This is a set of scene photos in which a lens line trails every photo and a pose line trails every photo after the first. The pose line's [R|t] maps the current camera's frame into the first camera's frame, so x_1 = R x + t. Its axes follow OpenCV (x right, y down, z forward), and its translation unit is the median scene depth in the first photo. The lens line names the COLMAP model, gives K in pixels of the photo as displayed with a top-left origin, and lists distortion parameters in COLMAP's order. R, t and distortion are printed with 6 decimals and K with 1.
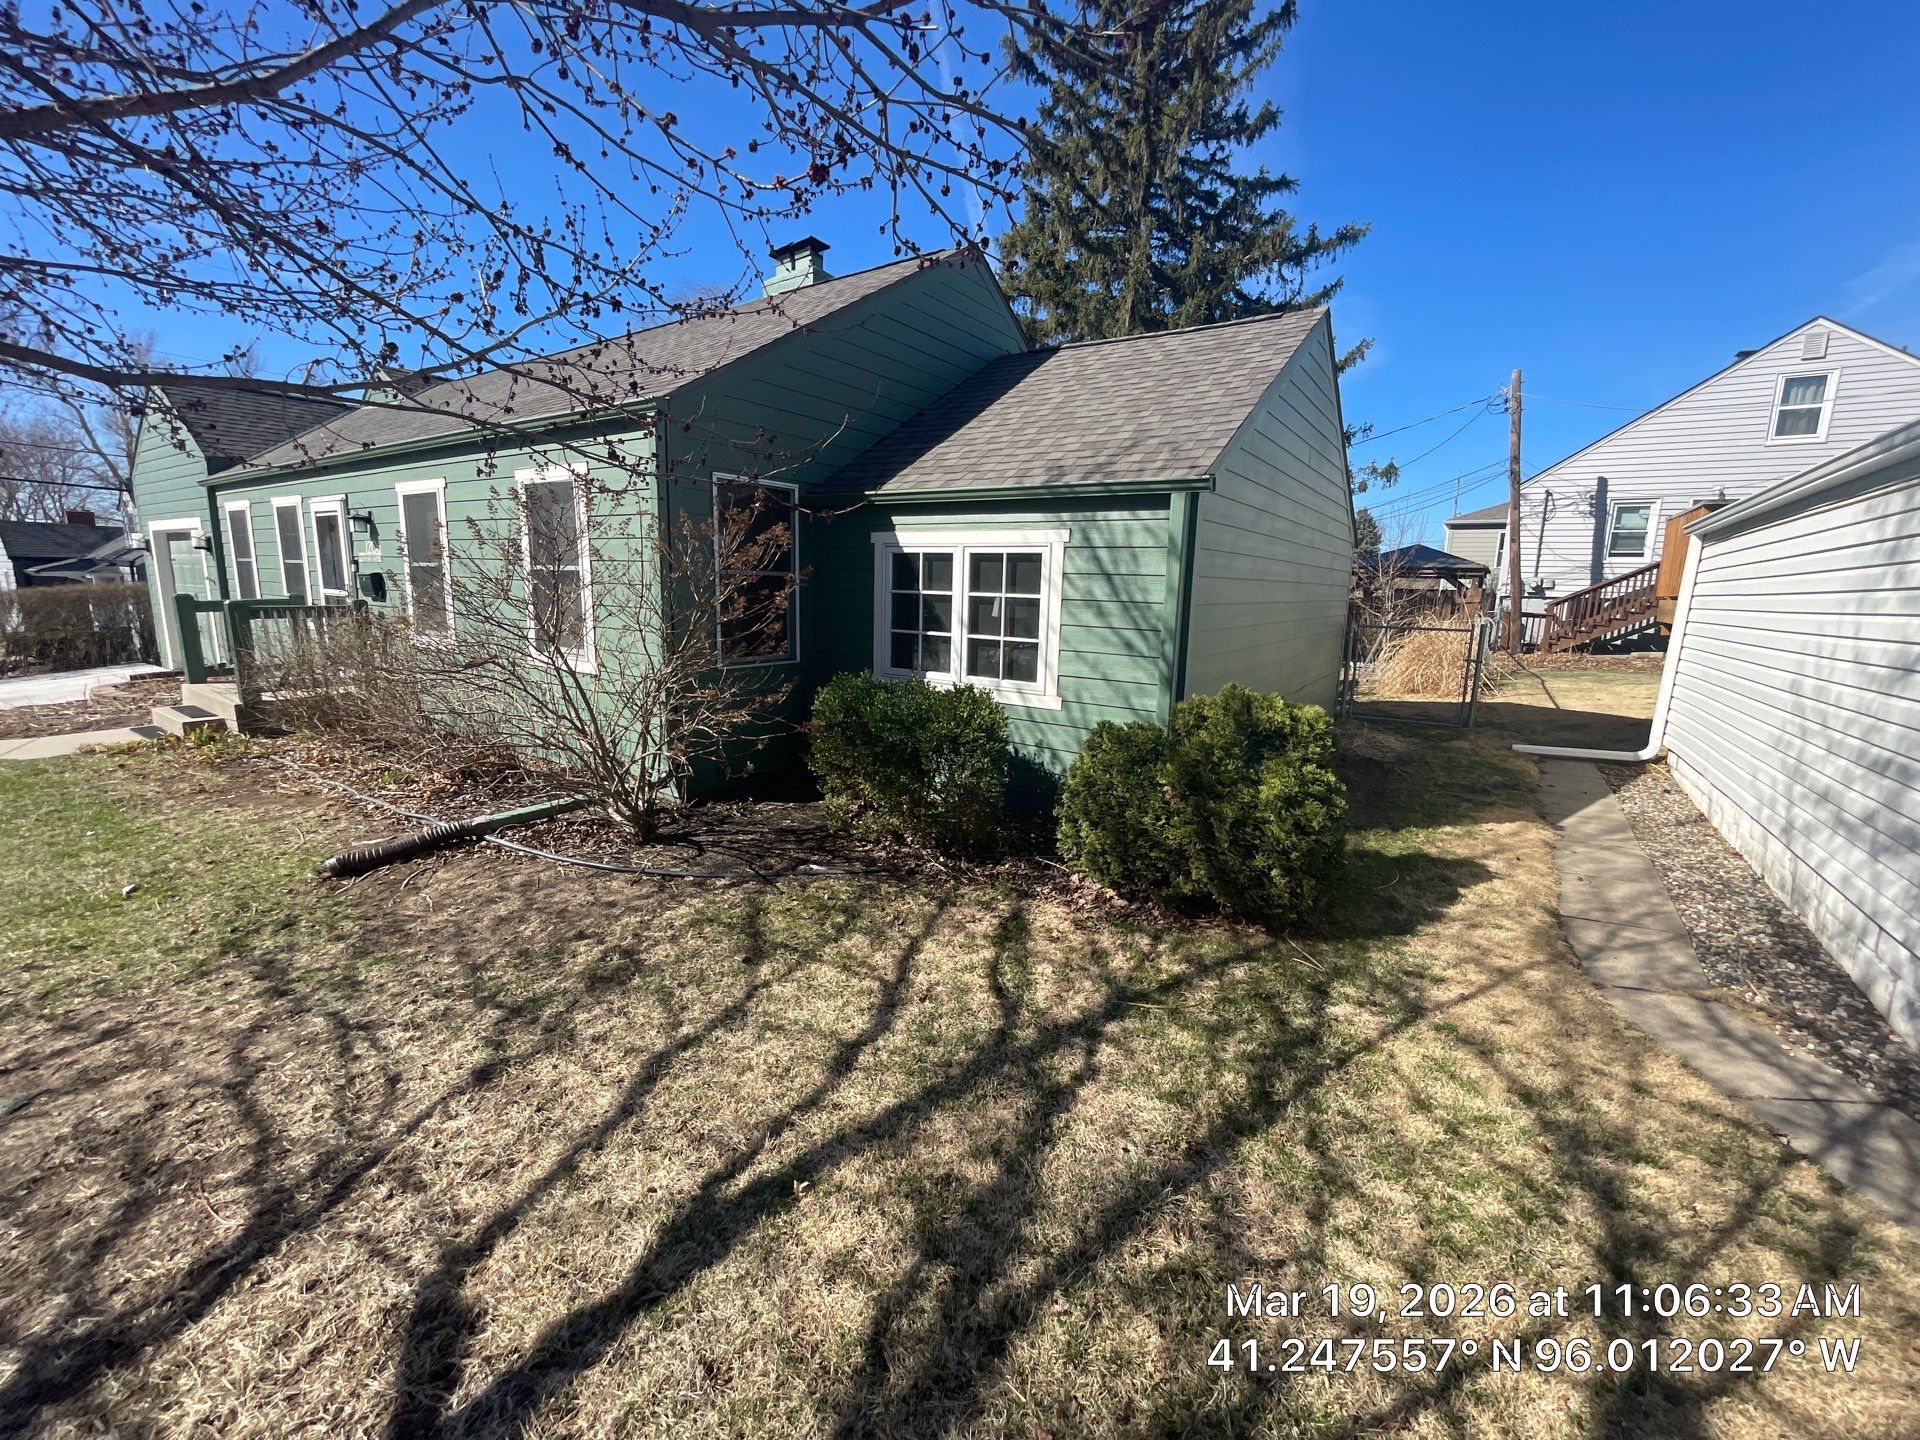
lens RADIAL K [[779.0, 0, 955.7], [0, 779.0, 717.4], [0, 0, 1]] dist [-0.003185, 0.000049]
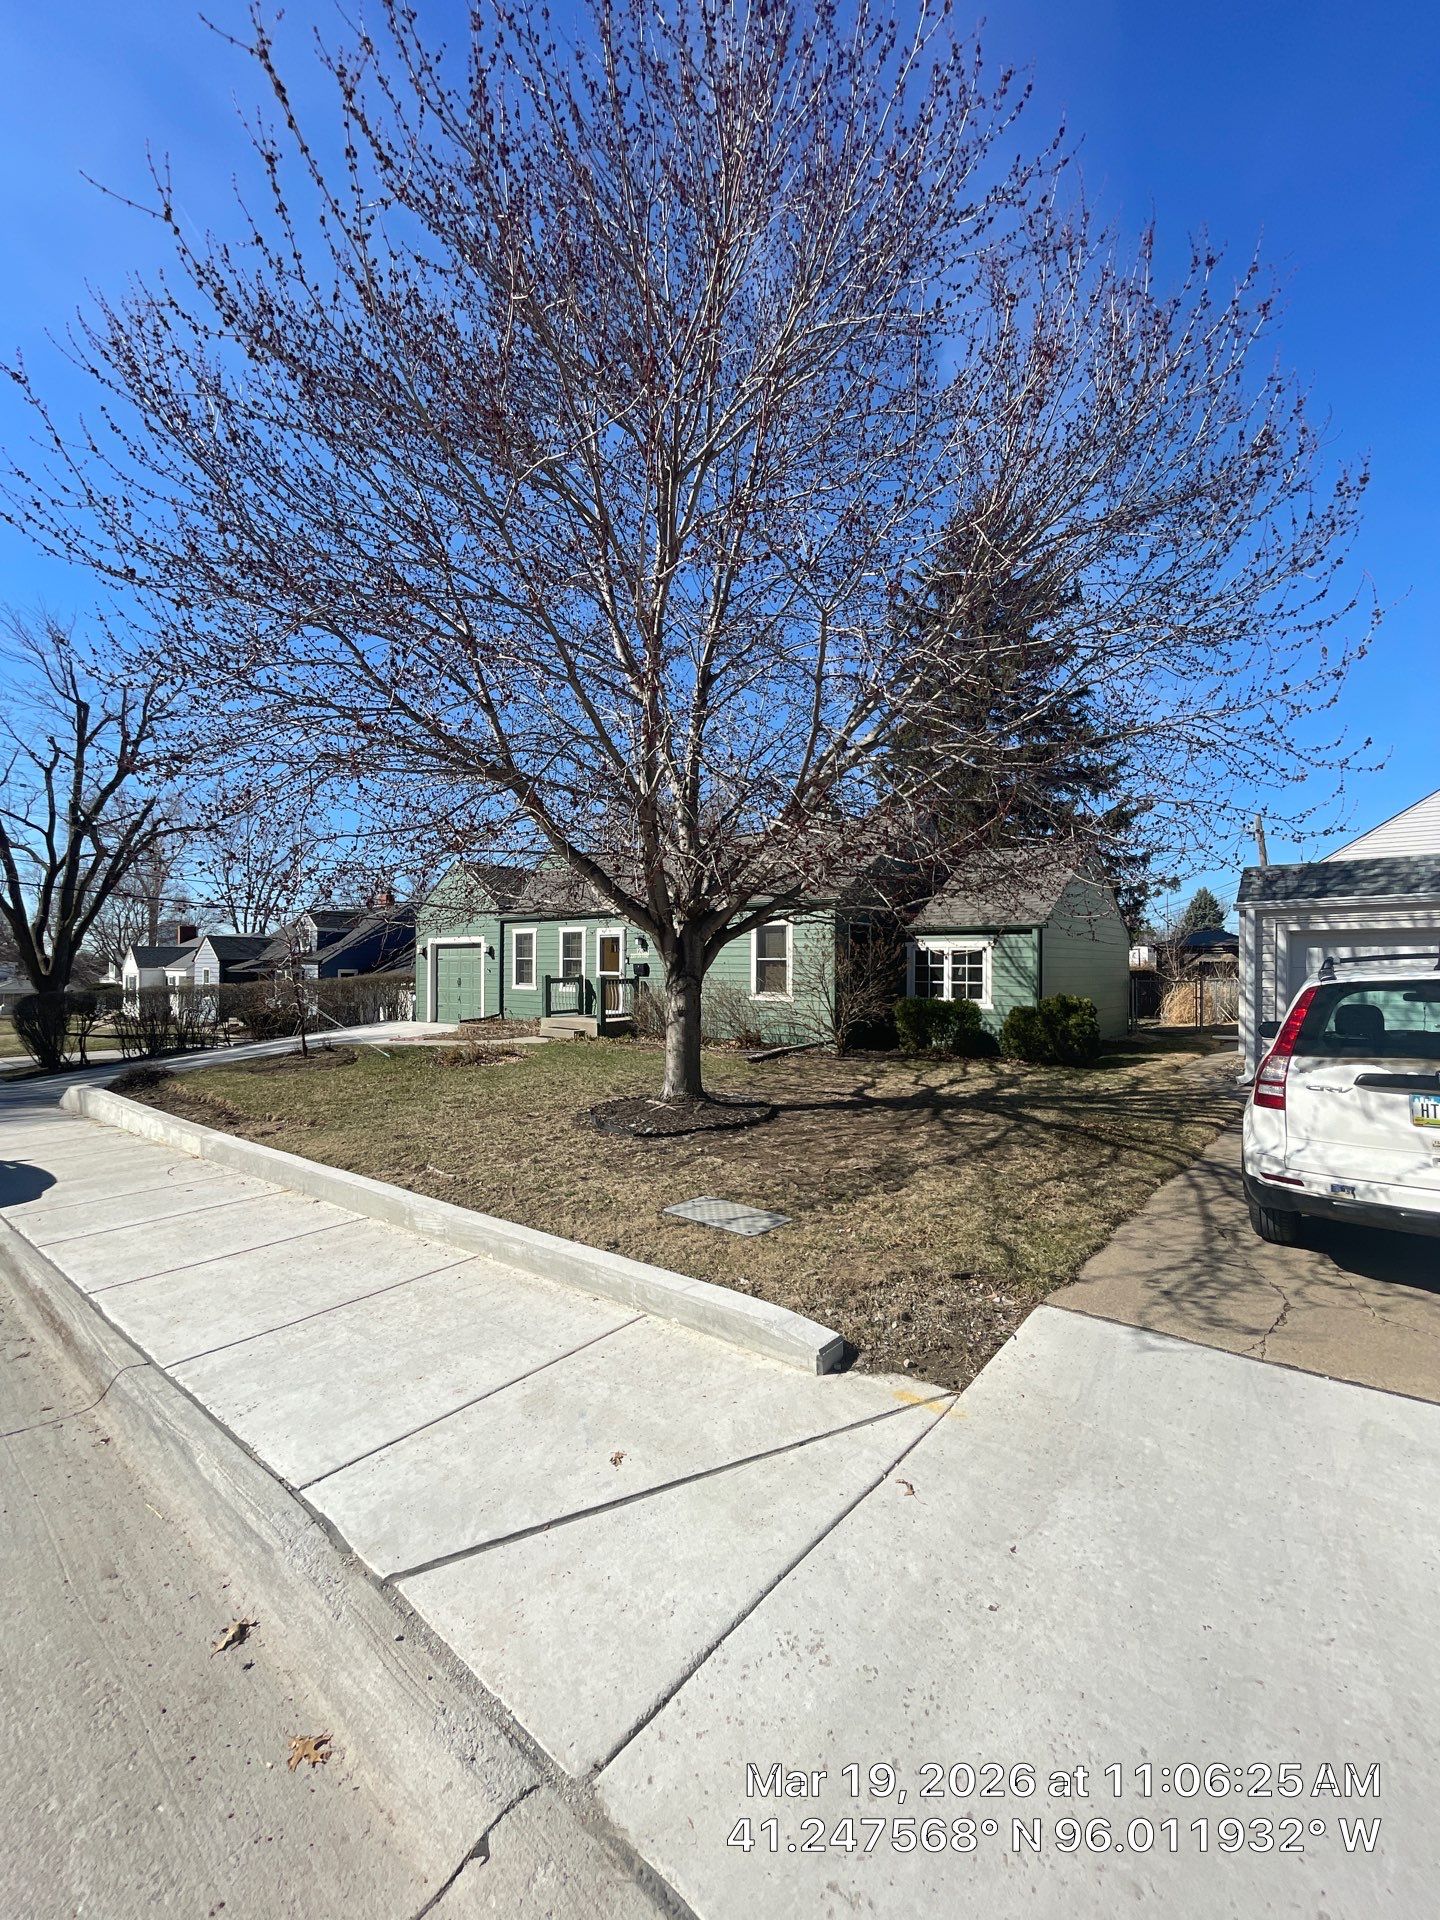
lens RADIAL K [[779.0, 0, 730.6], [0, 779.0, 967.1], [0, 0, 1]] dist [-0.003185, 0.000049]
pose [[0.996102, -0.019797, -0.085963, -0.502827], [0.004629, 0.984880, -0.173176, 0.293111], [0.088091, 0.172103, 0.981132, -1.619390]]
